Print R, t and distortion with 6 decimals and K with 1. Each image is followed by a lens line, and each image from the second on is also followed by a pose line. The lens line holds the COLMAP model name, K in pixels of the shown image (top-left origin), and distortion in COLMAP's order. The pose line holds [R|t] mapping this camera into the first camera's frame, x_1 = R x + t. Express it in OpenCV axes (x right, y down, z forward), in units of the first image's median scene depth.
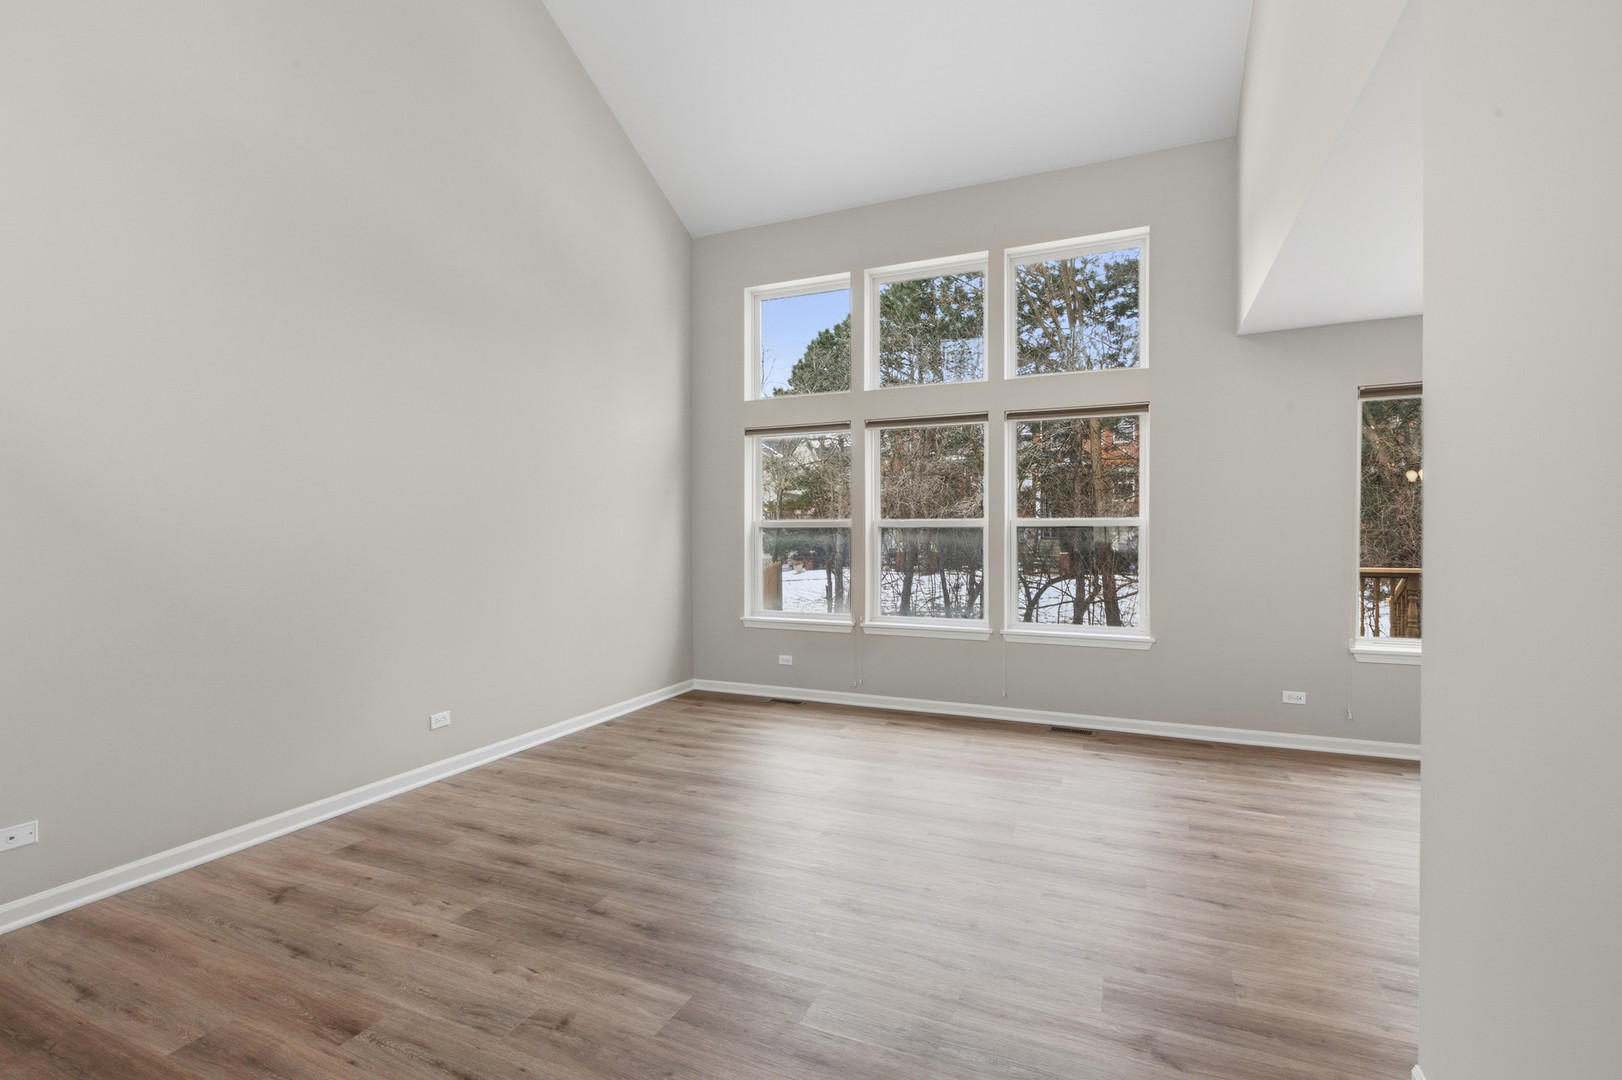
lens RADIAL K [[746.0, 0, 812.1], [0, 746.0, 543.4], [0, 0, 1]] dist [0.009585, -0.001867]
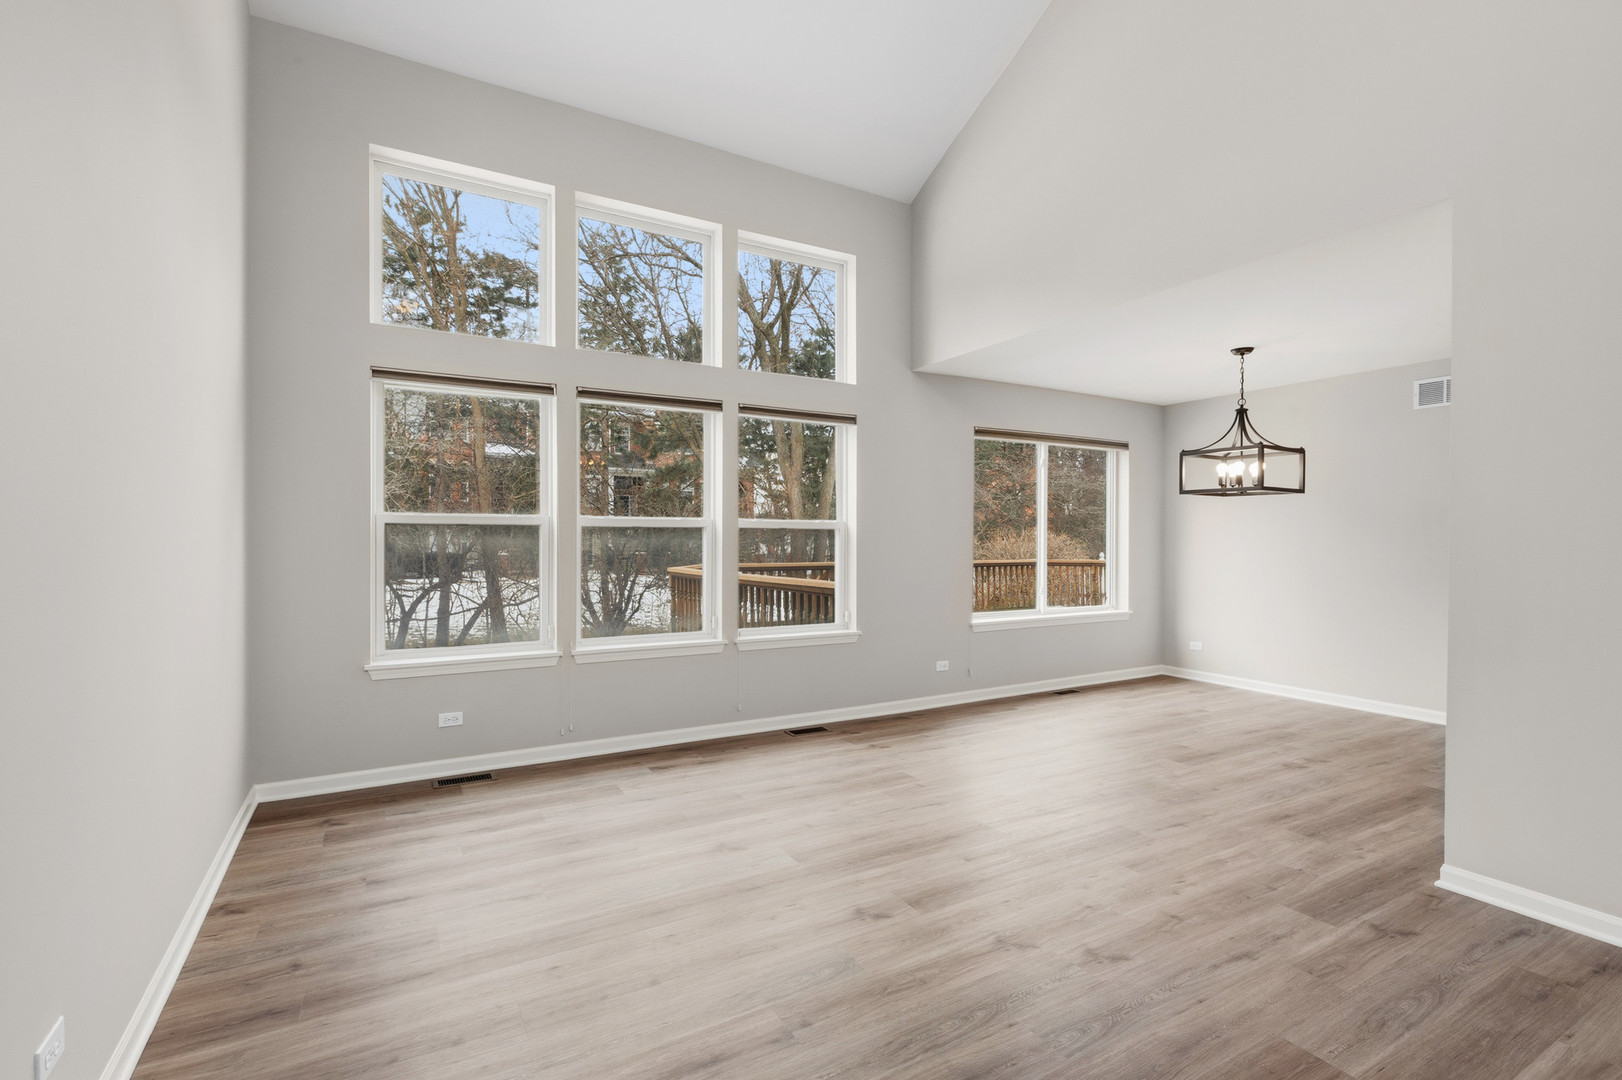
lens RADIAL K [[746.0, 0, 809.1], [0, 746.0, 534.6], [0, 0, 1]] dist [0.009585, -0.001867]
pose [[0.590811, 0.003080, 0.806804, -0.505156], [0.004355, 0.999966, -0.007006, -0.007066], [-0.806798, 0.007654, 0.590777, 0.432929]]
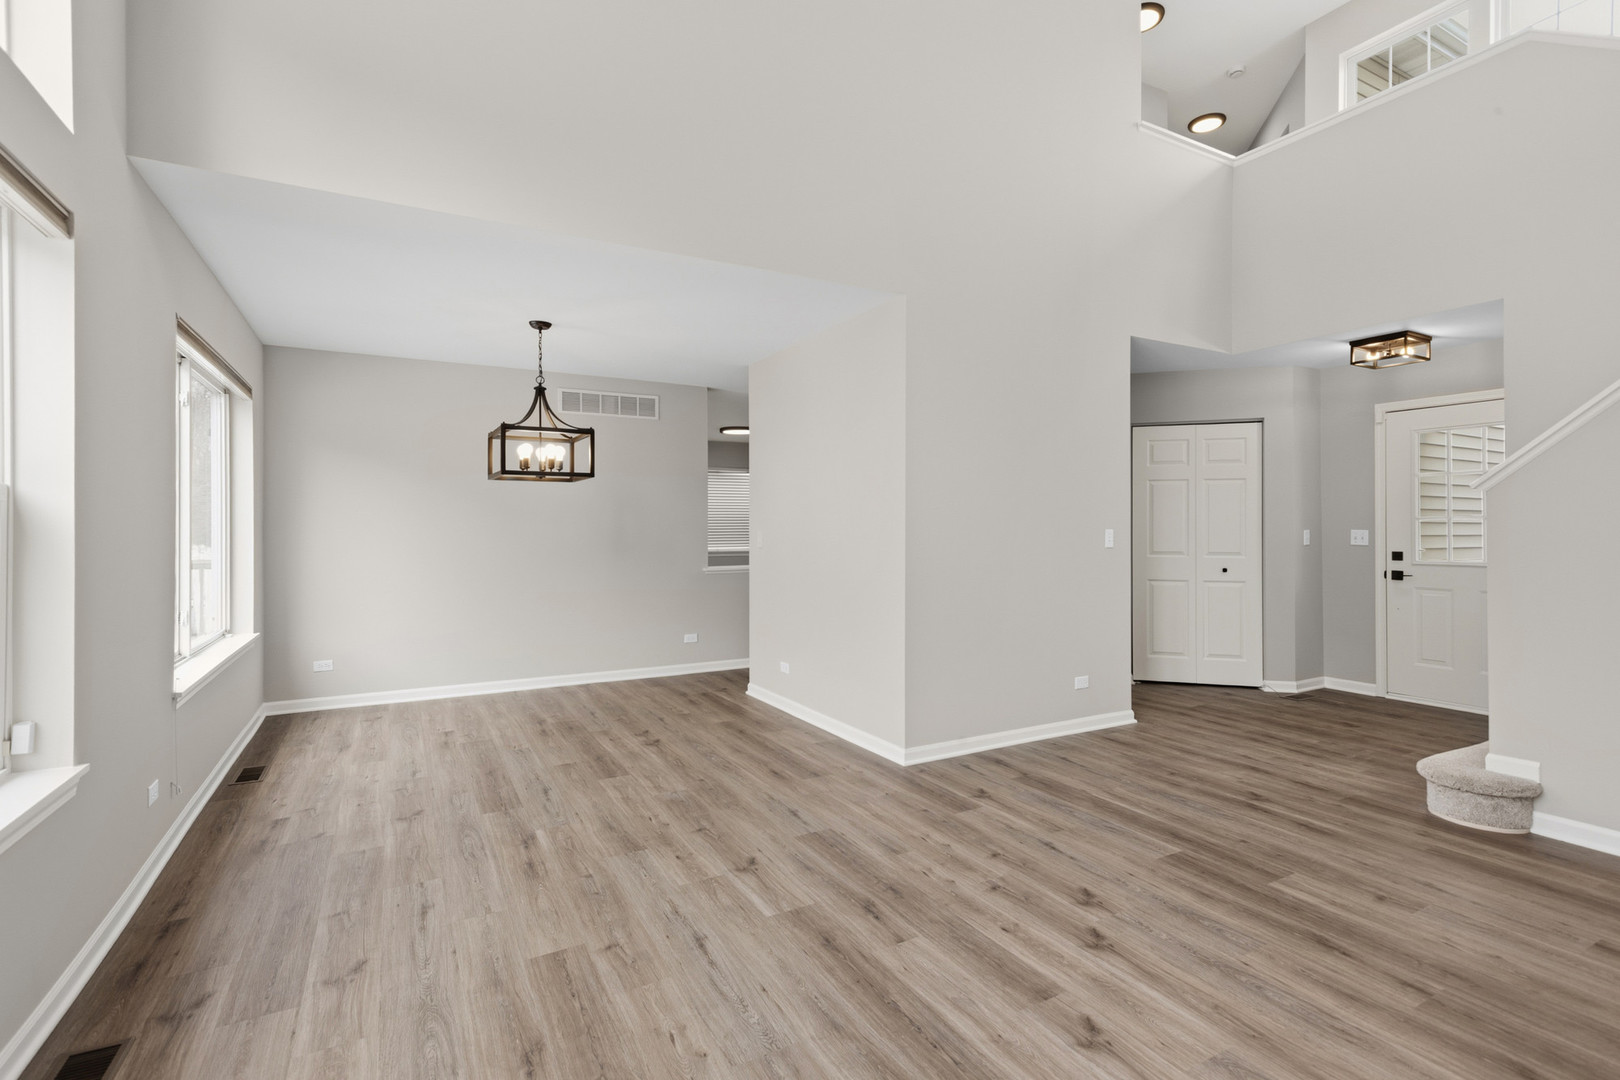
lens RADIAL K [[745.1, 0, 806.9], [0, 745.1, 529.4], [0, 0, 1]] dist [0.009585, -0.001867]
pose [[-0.793287, 0.002546, 0.608843, -0.147909], [0.007838, 0.999951, 0.006031, -0.007038], [-0.608797, 0.009556, -0.793268, 1.154482]]
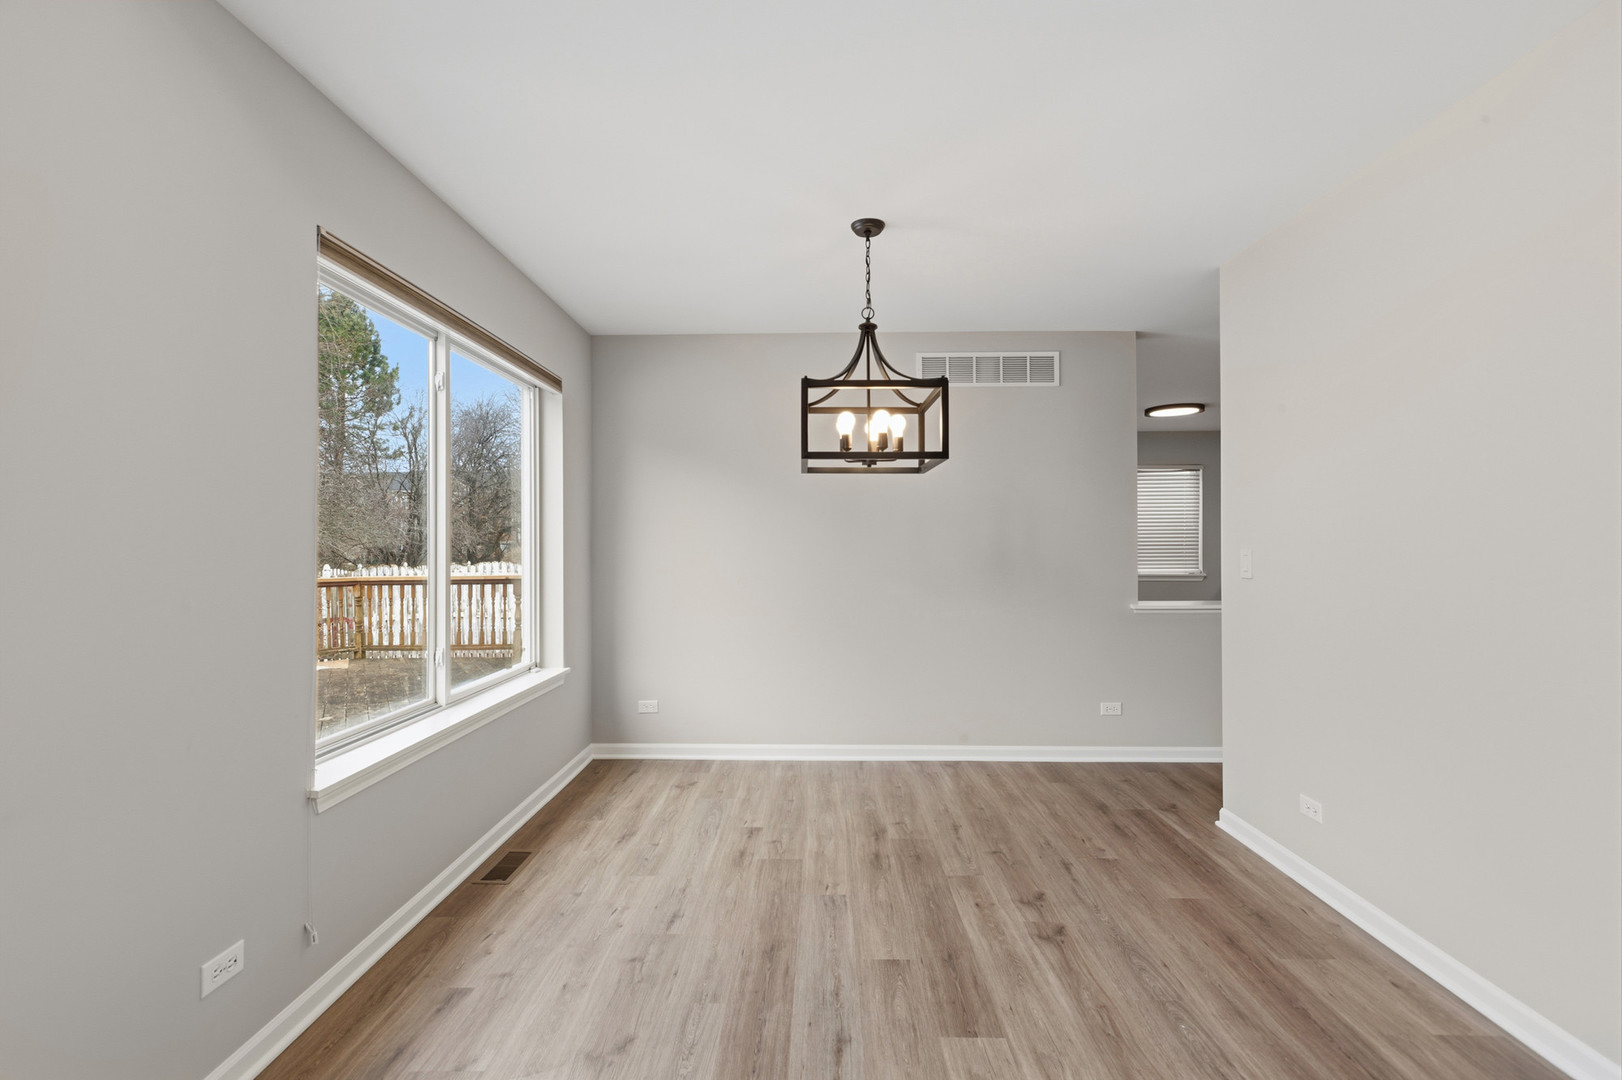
lens RADIAL K [[746.0, 0, 803.6], [0, 746.0, 530.8], [0, 0, 1]] dist [0.009585, -0.001867]
pose [[-0.379510, 0.018528, 0.925002, 0.176067], [0.009744, 0.999824, -0.016029, -0.005682], [-0.925136, 0.002930, -0.379624, 0.869960]]
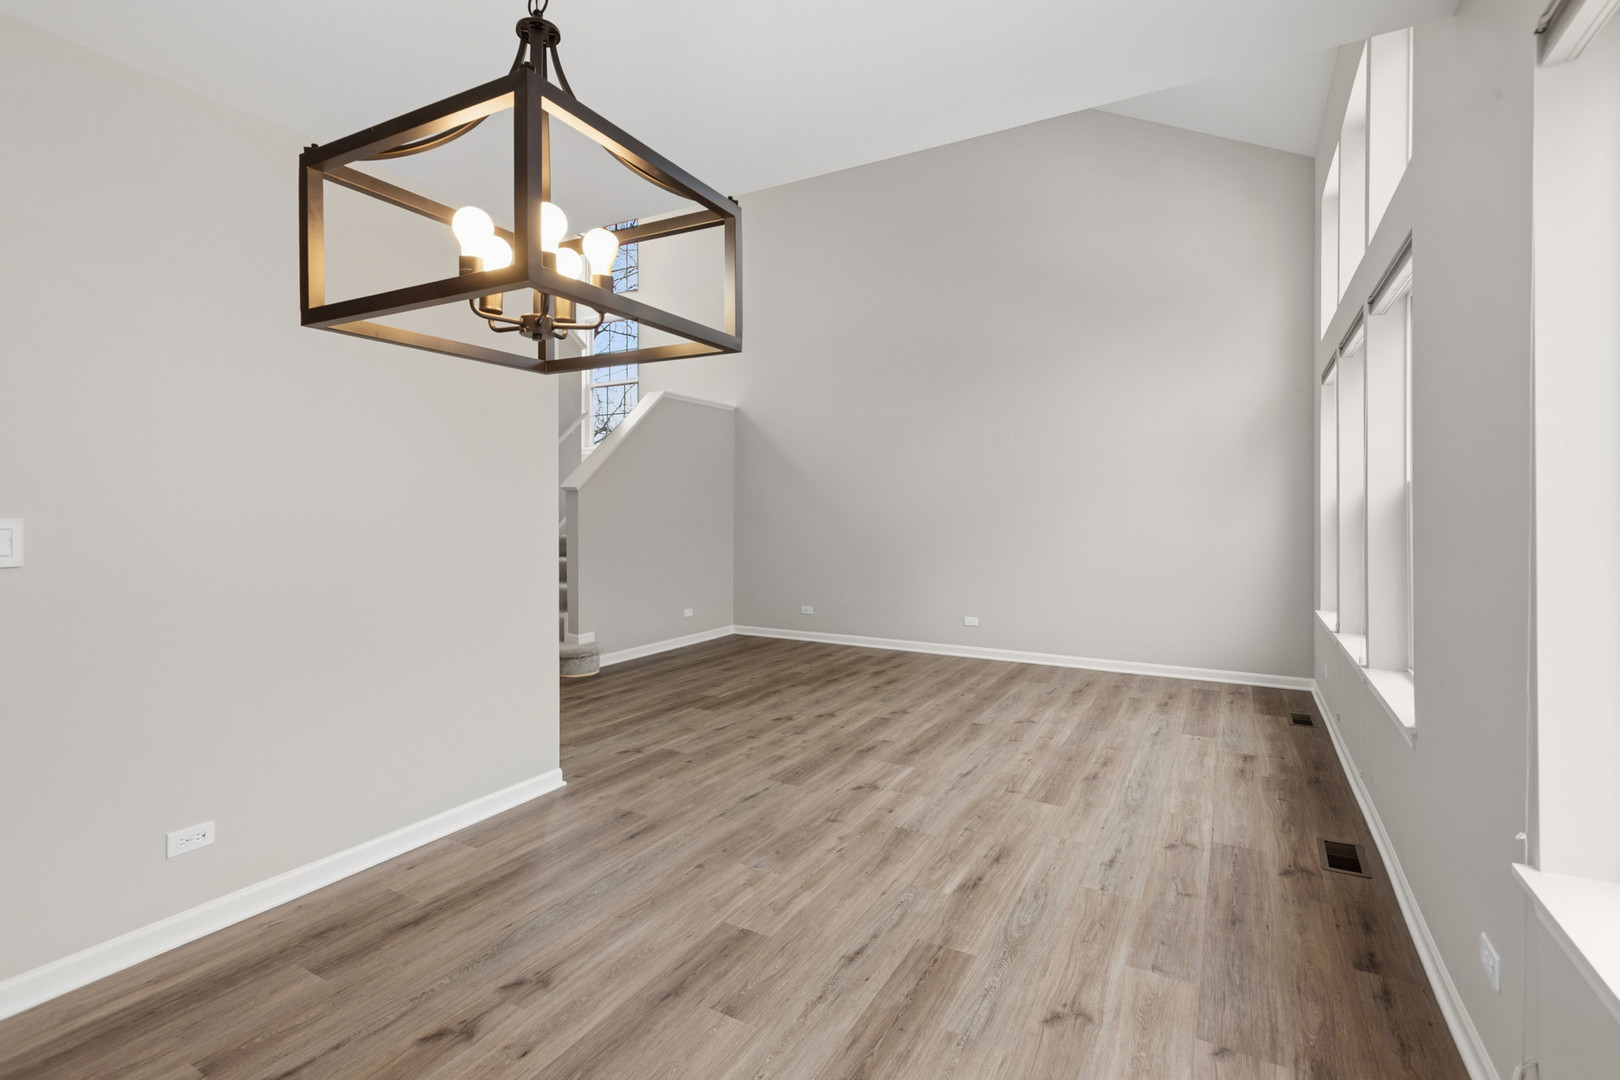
lens RADIAL K [[745.1, 0, 789.8], [0, 745.1, 513.0], [0, 0, 1]] dist [0.009585, -0.001867]
pose [[-0.125371, 0.003987, -0.992102, 1.037993], [-0.007819, 0.999957, 0.005006, -0.007386], [0.992079, 0.008385, -0.125334, 0.708801]]
